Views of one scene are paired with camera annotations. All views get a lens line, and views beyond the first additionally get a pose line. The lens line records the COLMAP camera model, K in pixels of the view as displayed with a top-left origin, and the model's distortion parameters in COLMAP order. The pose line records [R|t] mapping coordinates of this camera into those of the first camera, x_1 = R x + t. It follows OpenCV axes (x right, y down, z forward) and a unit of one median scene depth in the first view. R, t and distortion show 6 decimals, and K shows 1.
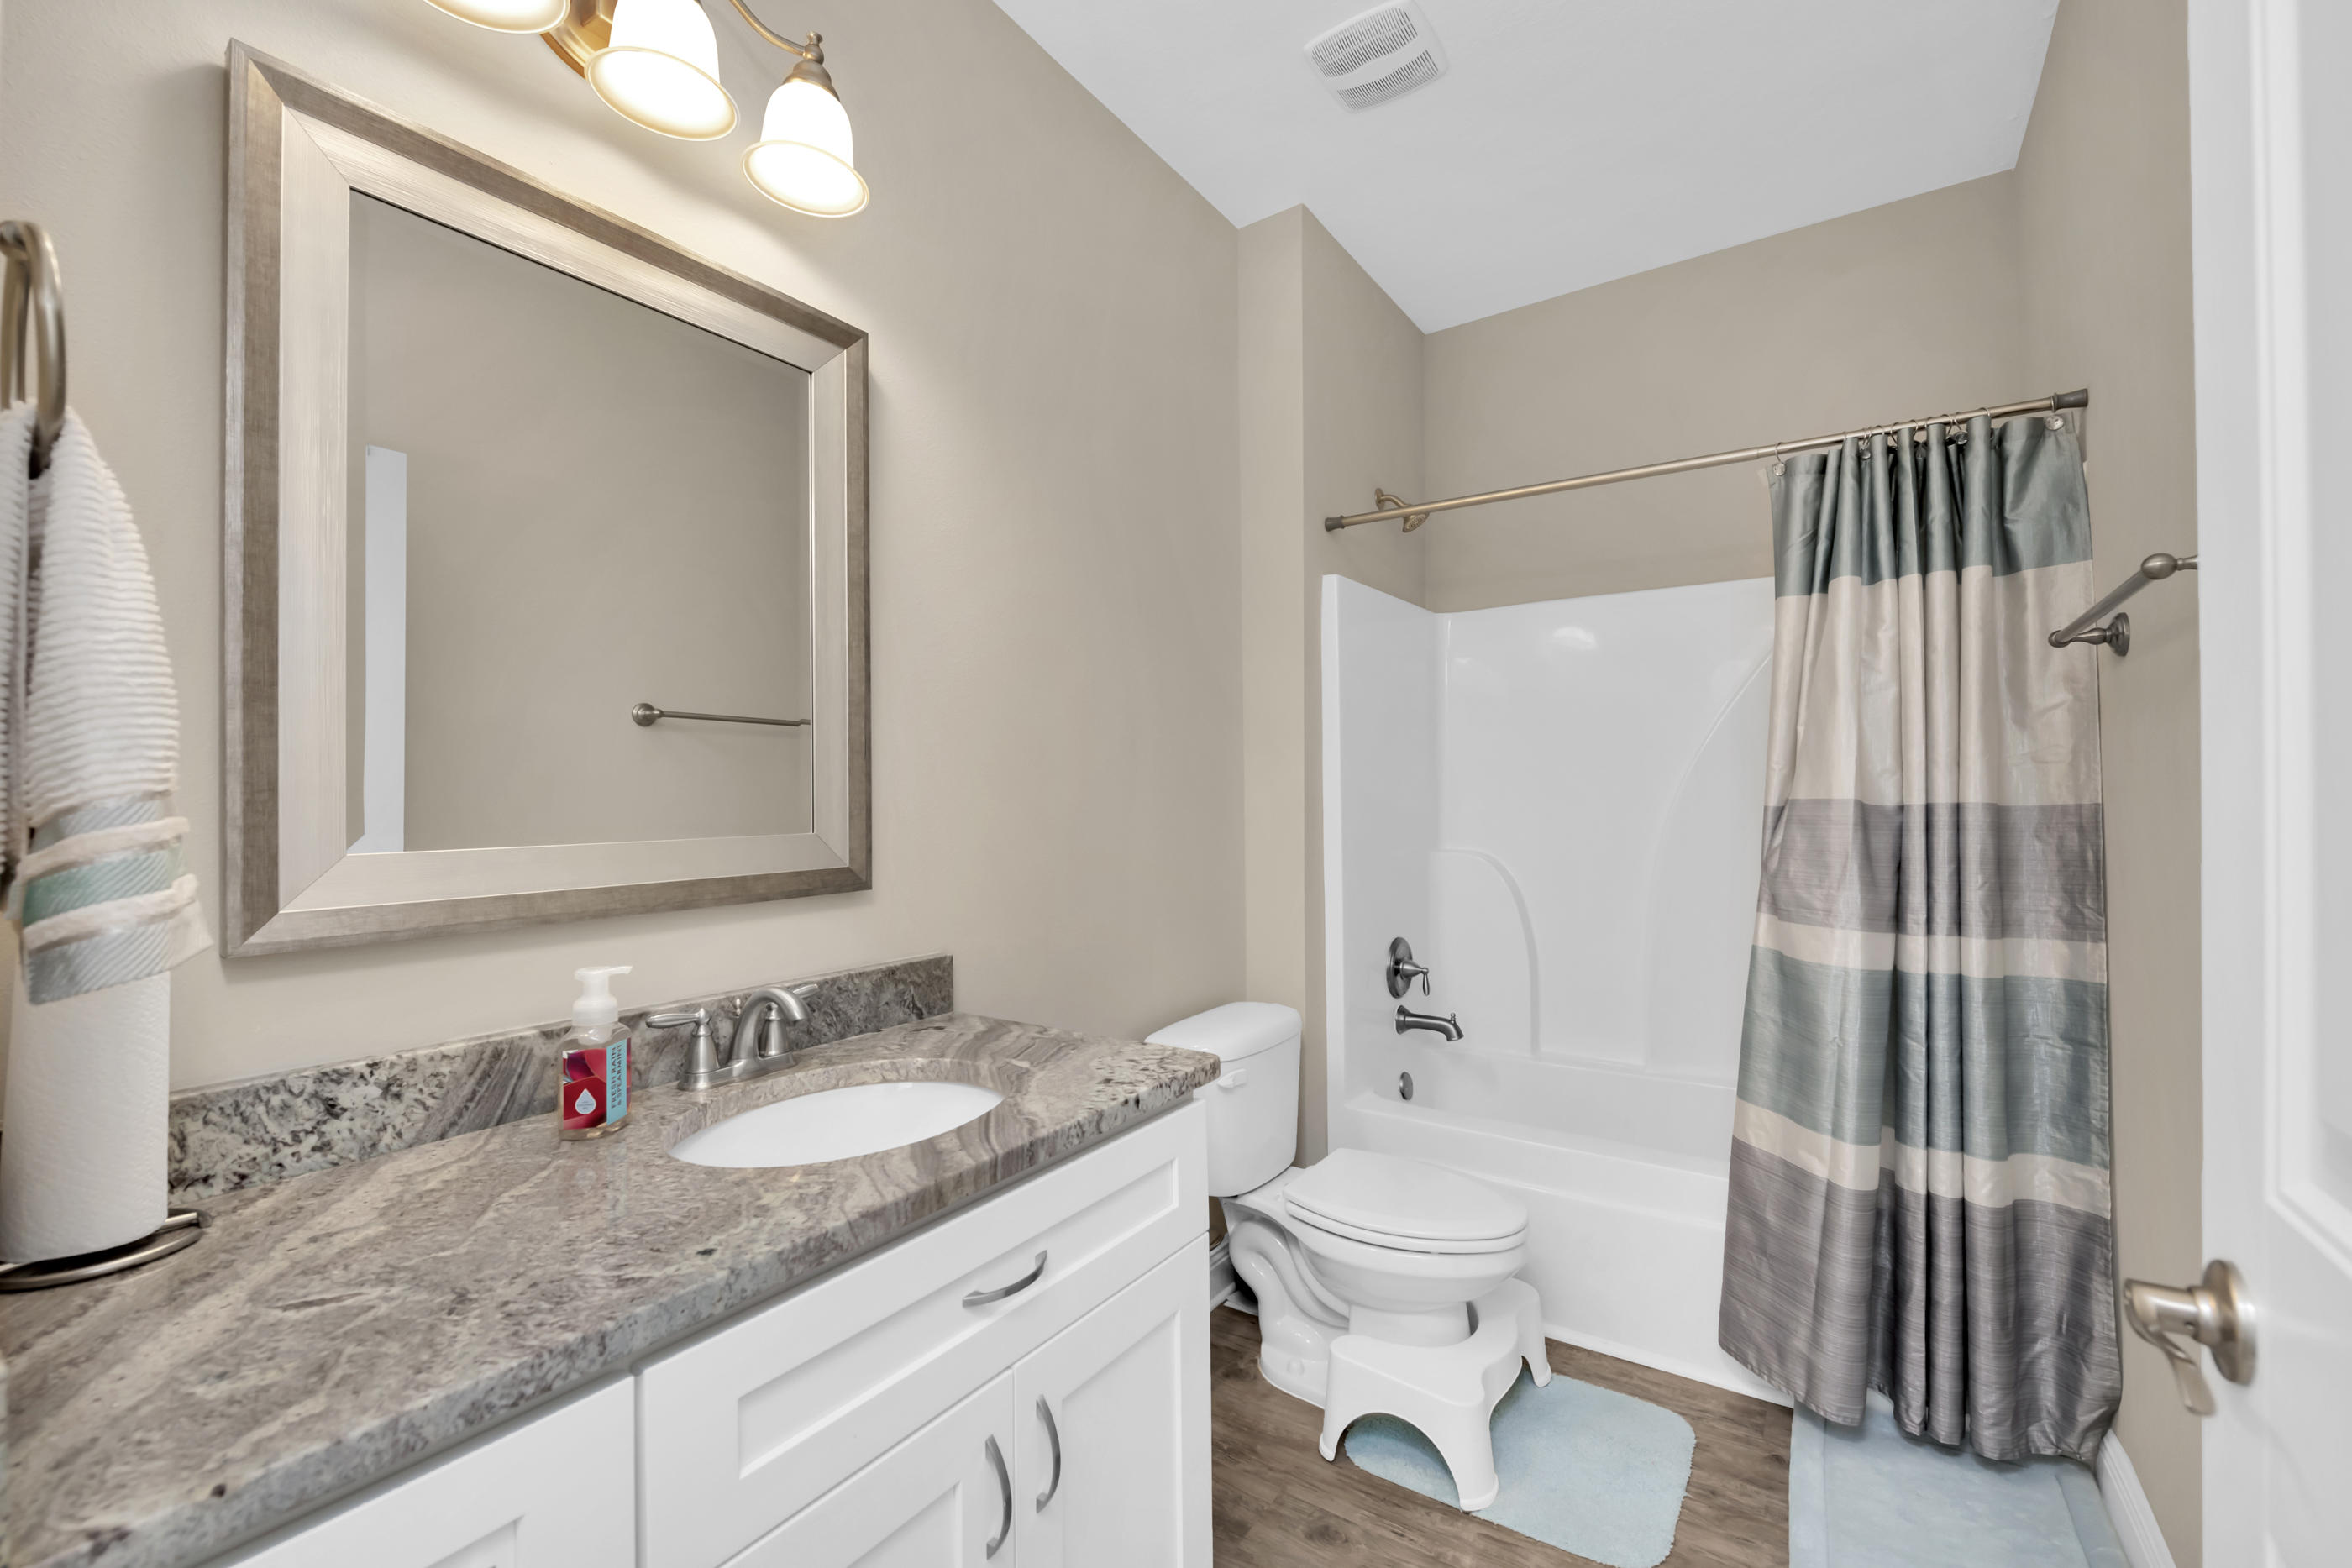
lens RADIAL K [[946.3, 0, 1145.6], [0, 946.3, 791.6], [0, 0, 1]] dist [0.000849, -0.004249]
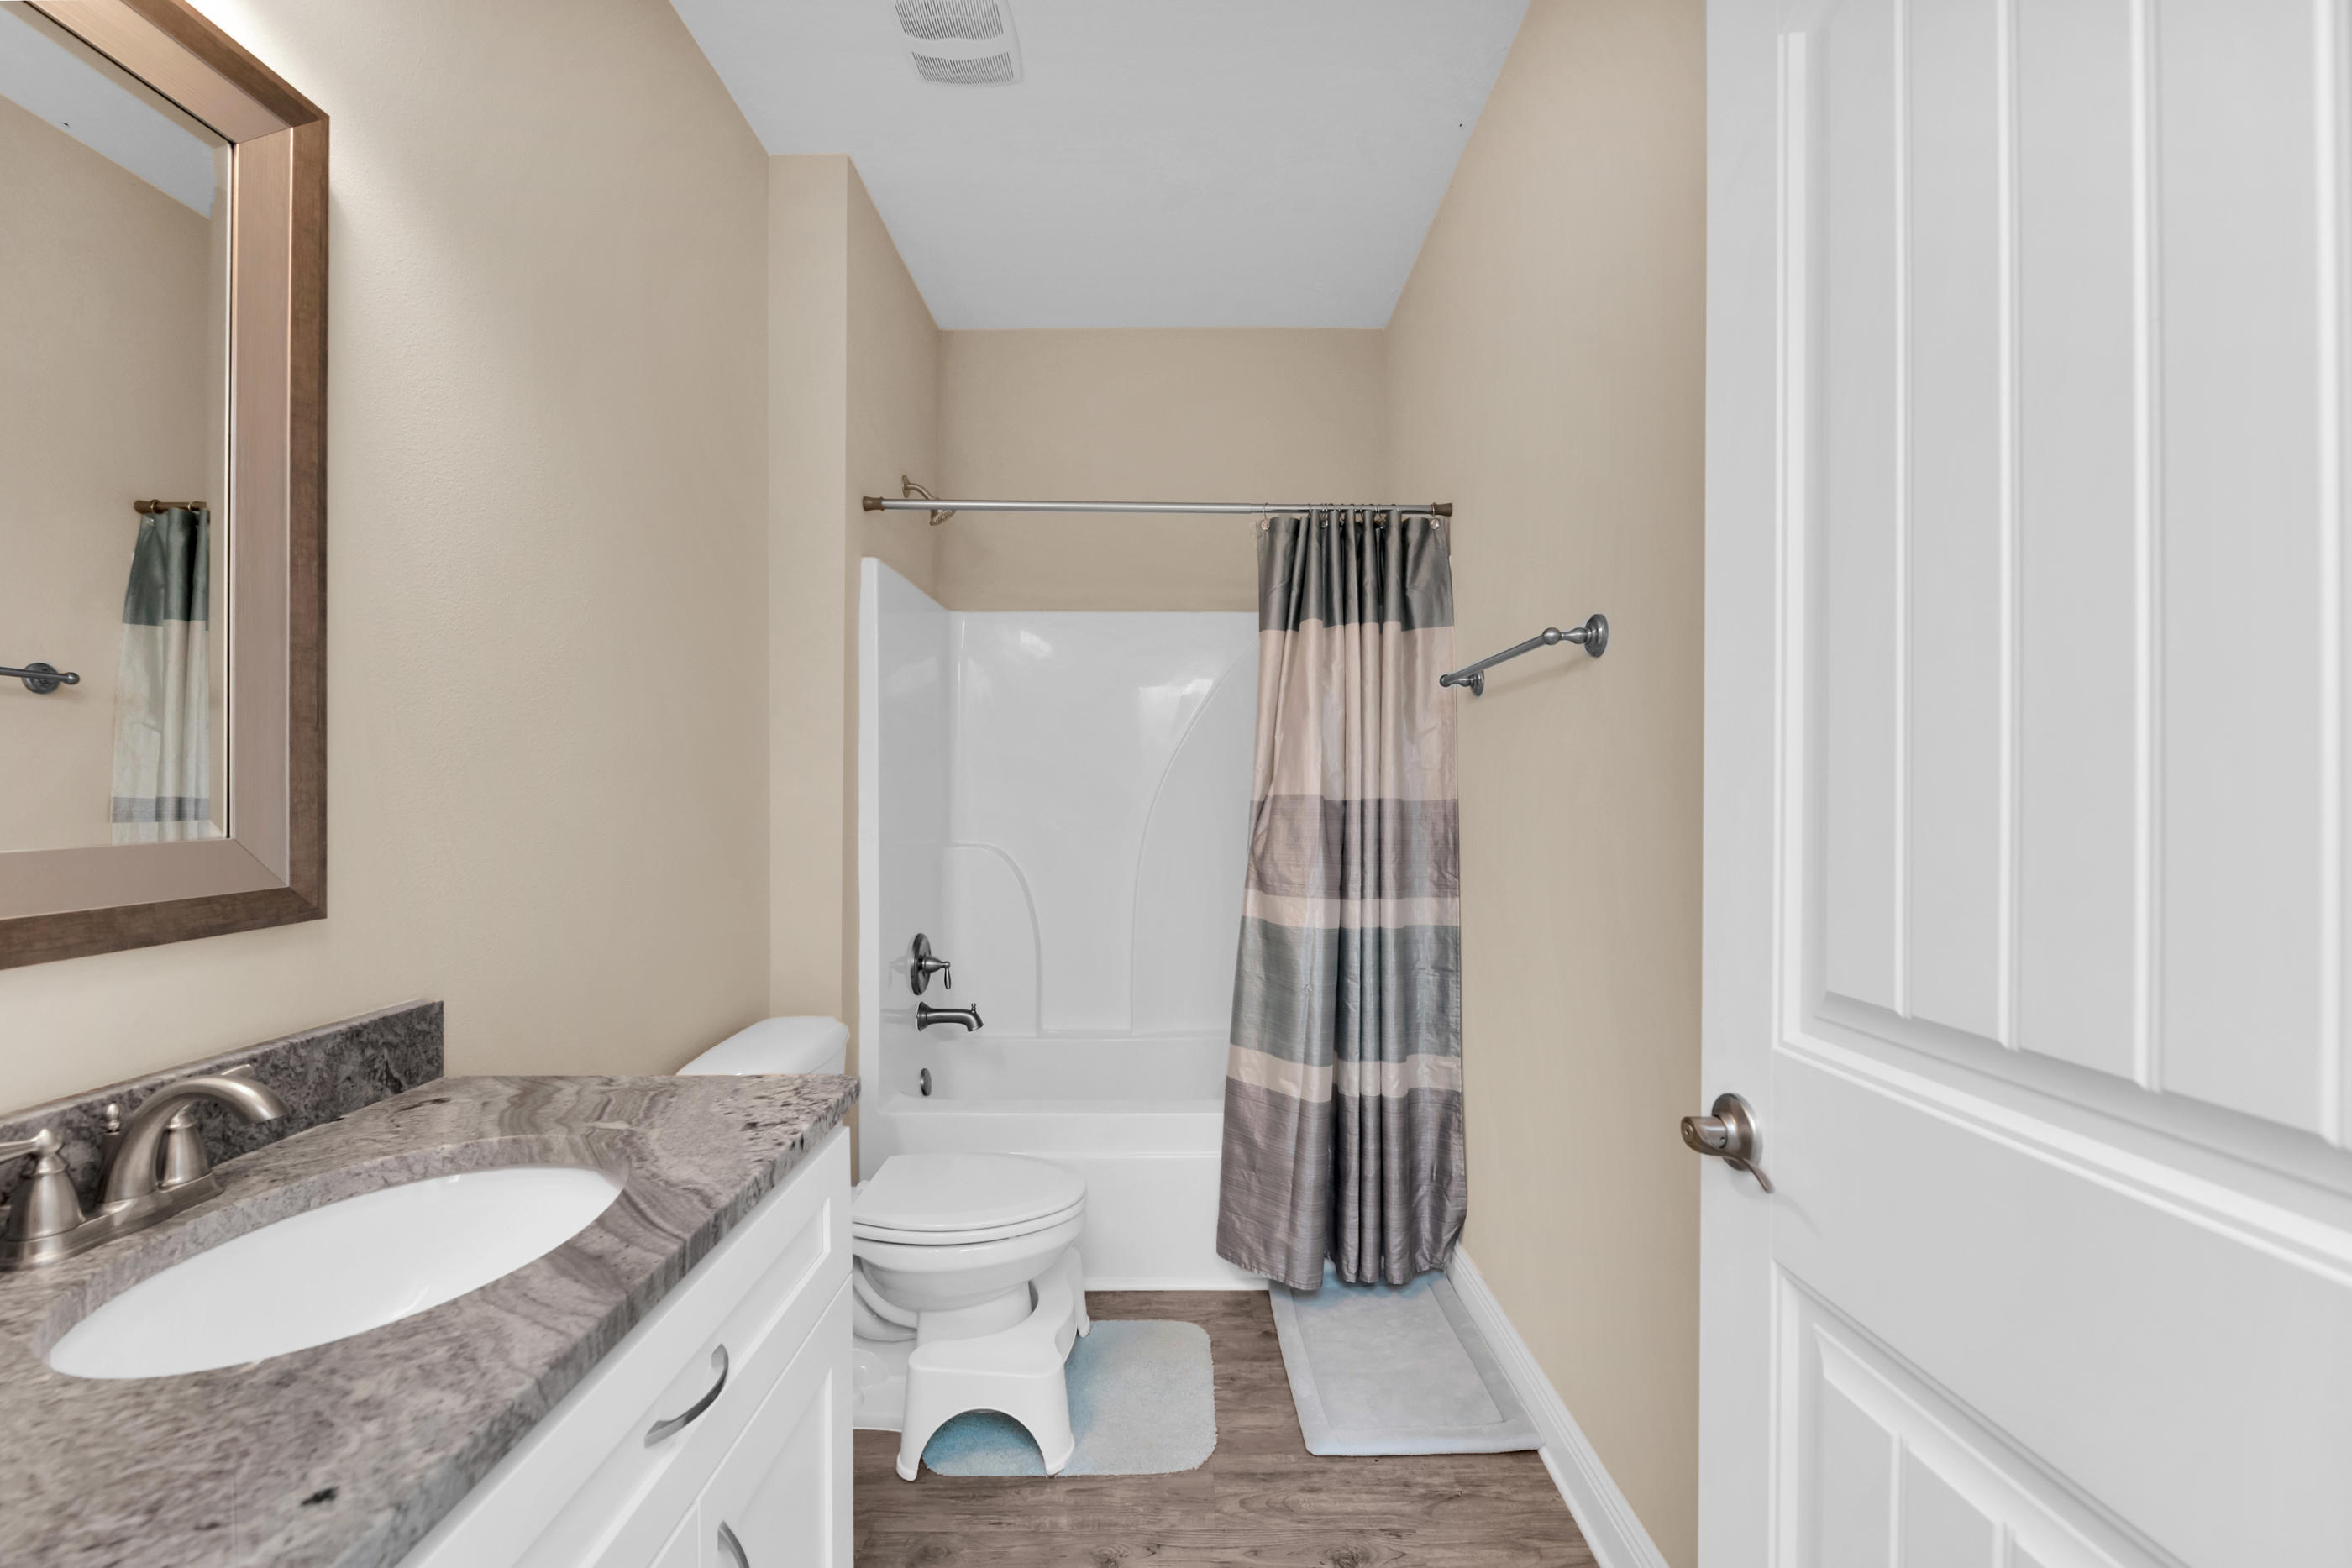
lens RADIAL K [[946.3, 0, 1182.4], [0, 946.3, 794.8], [0, 0, 1]] dist [0.000849, -0.004249]
pose [[0.826773, 0.004869, 0.562515, -0.122801], [-0.009224, 0.999945, 0.004901, 0.002768], [-0.562461, -0.009241, 0.826772, 0.057027]]
